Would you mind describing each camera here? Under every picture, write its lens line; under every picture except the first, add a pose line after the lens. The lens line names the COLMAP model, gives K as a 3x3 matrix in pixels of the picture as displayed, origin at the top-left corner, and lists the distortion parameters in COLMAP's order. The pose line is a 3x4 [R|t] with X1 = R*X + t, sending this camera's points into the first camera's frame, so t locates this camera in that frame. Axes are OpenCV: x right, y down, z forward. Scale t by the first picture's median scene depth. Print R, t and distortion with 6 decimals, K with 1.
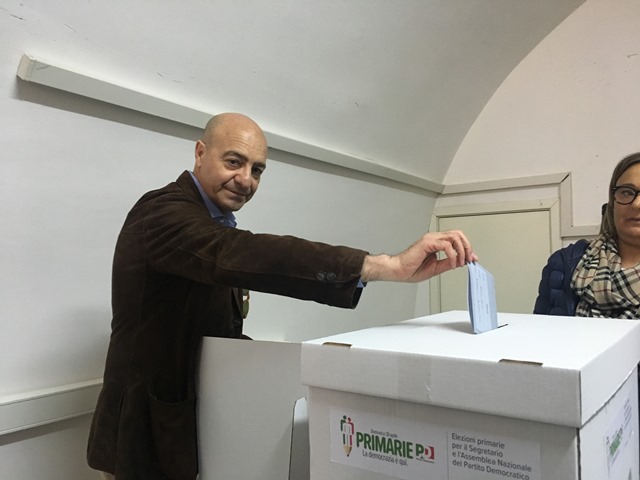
lens RADIAL K [[521.7, 0, 317.4], [0, 521.7, 242.5], [0, 0, 1]] dist [0.004727, -0.044717]
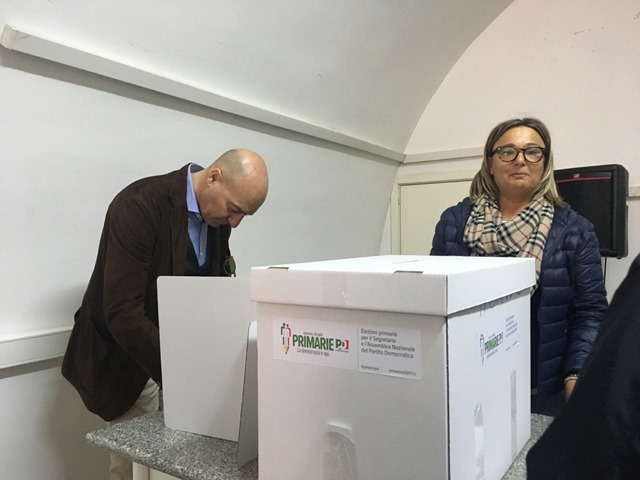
lens RADIAL K [[521.7, 0, 317.4], [0, 521.7, 239.7], [0, 0, 1]] dist [0.004727, -0.044717]
pose [[0.998730, 0.002143, 0.050335, 0.072679], [-0.004608, 0.998793, 0.048896, 0.068901], [-0.050170, -0.049066, 0.997535, -0.283357]]
